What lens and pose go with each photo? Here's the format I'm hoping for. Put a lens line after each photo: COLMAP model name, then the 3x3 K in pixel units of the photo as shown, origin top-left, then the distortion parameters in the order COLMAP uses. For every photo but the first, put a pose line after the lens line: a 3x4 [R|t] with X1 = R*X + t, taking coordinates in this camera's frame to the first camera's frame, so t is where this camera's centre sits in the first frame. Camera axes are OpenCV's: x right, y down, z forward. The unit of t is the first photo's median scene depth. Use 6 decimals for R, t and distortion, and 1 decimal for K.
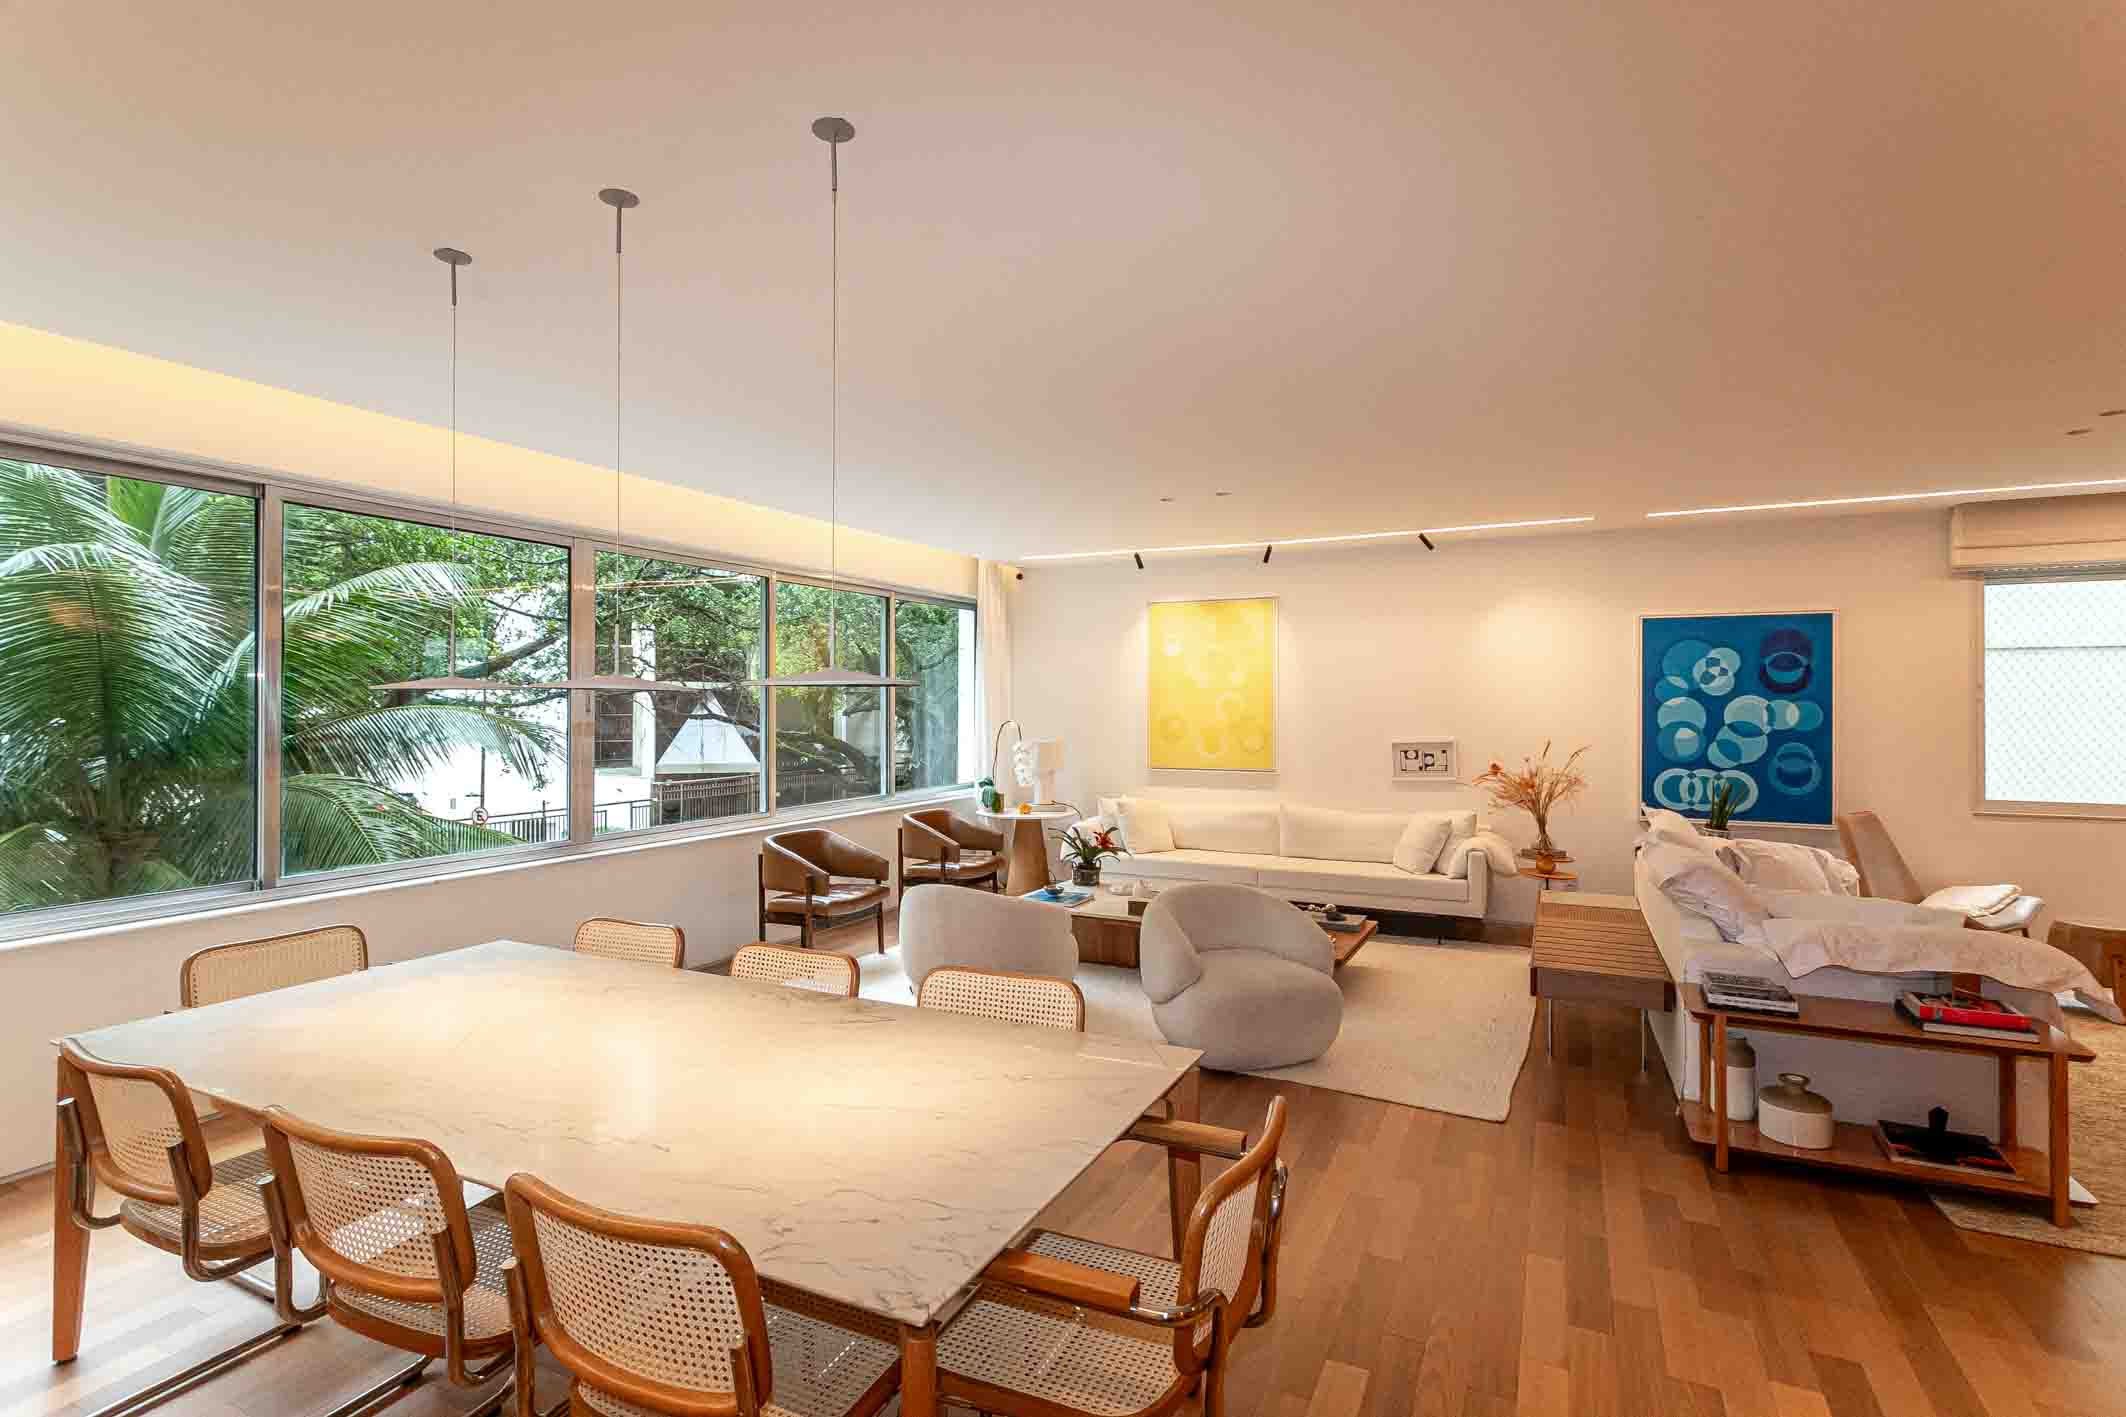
lens RADIAL K [[1017.7, 0, 1027.9], [0, 1017.7, 699.2], [0, 0, 1]] dist [0.002808, -0.000195]
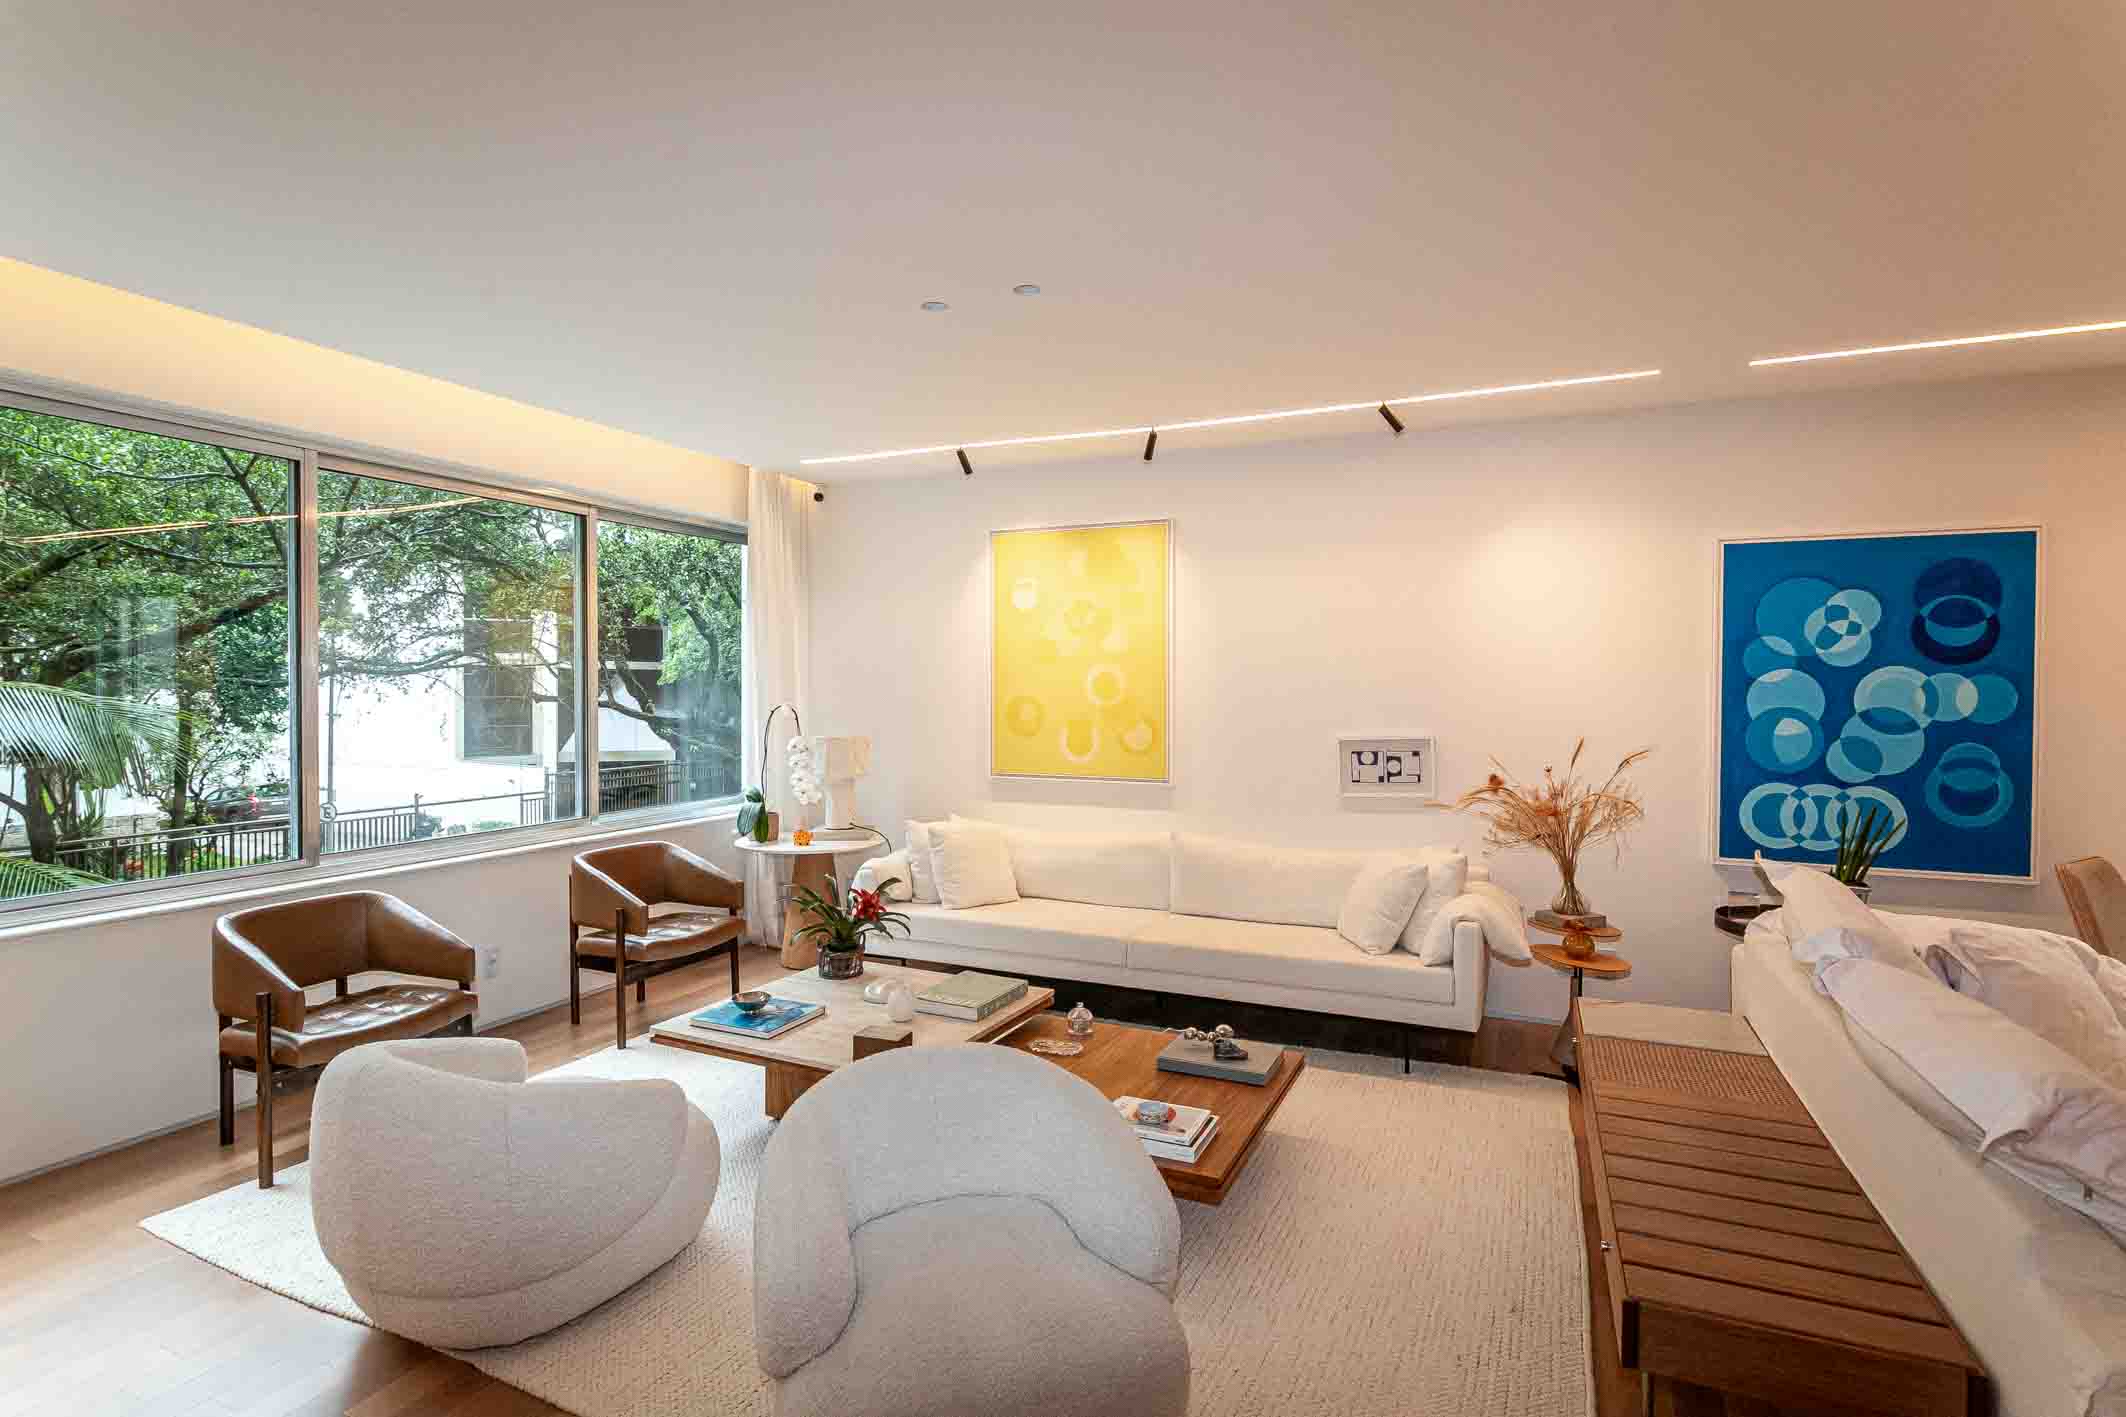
lens RADIAL K [[1046.4, 0, 1062.4], [0, 1046.4, 698.4], [0, 0, 1]] dist [-0.012278, 0.008031]
pose [[0.997868, 0.001659, 0.065238, 0.155978], [-0.002644, 0.999884, 0.015019, 0.007455], [-0.065205, -0.015159, 0.997757, 0.390299]]
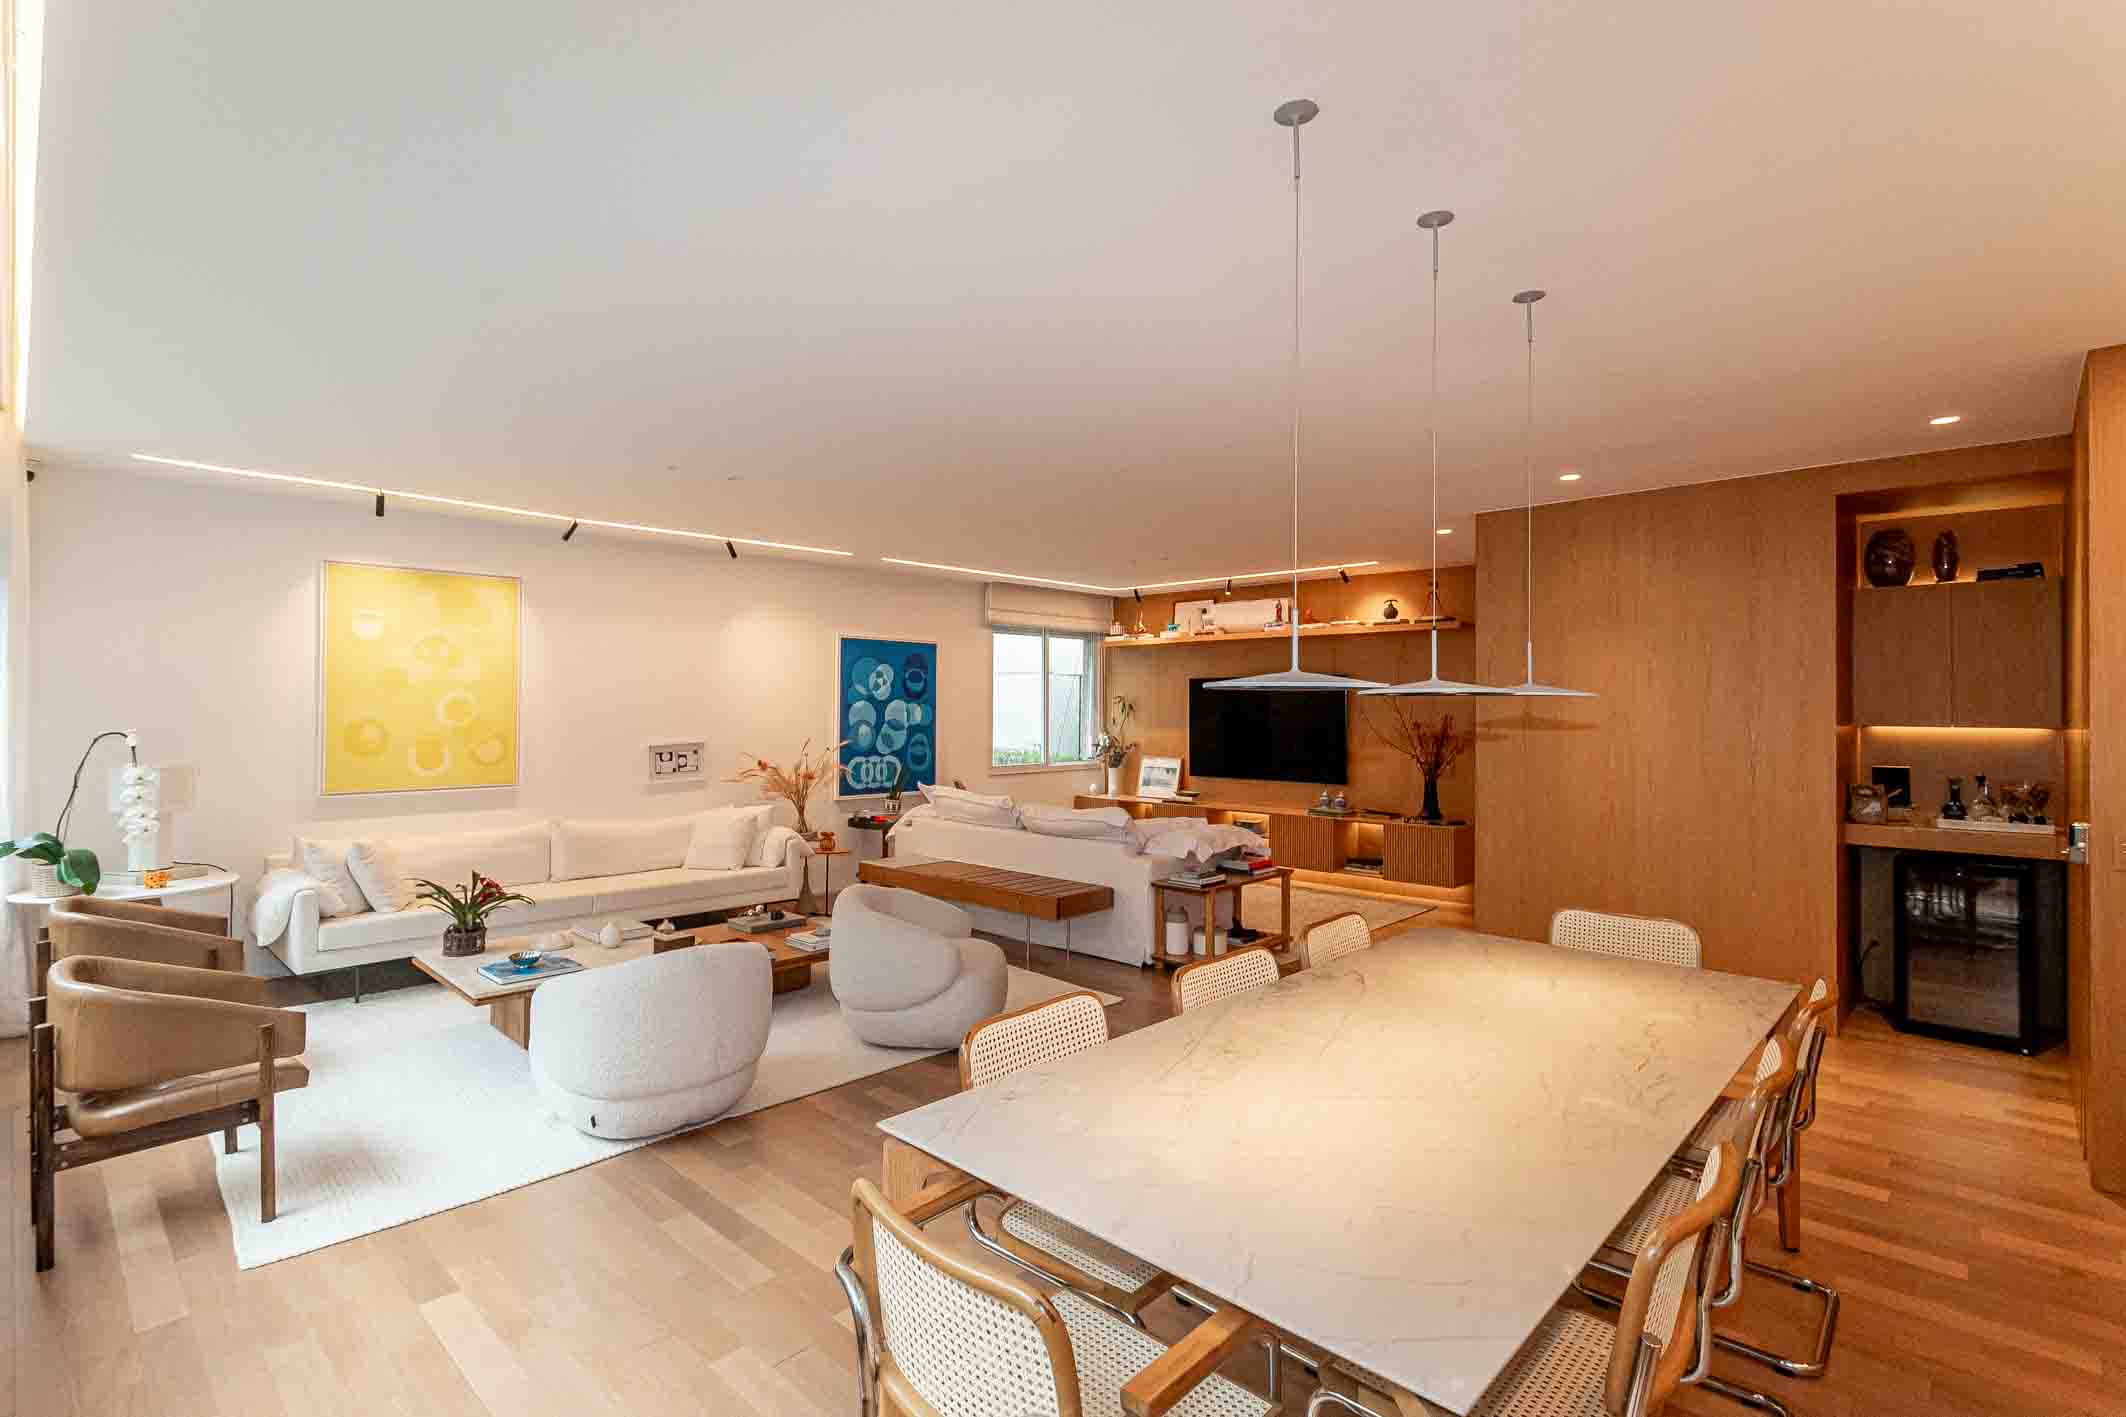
lens RADIAL K [[1060.1, 0, 1048.5], [0, 1060.1, 699.3], [0, 0, 1]] dist [0.000078, -0.000074]
pose [[0.268807, 0.008585, 0.963156, -0.588717], [-0.008647, 0.999941, -0.006500, 0.002520], [-0.963155, -0.006582, 0.268866, 0.416122]]
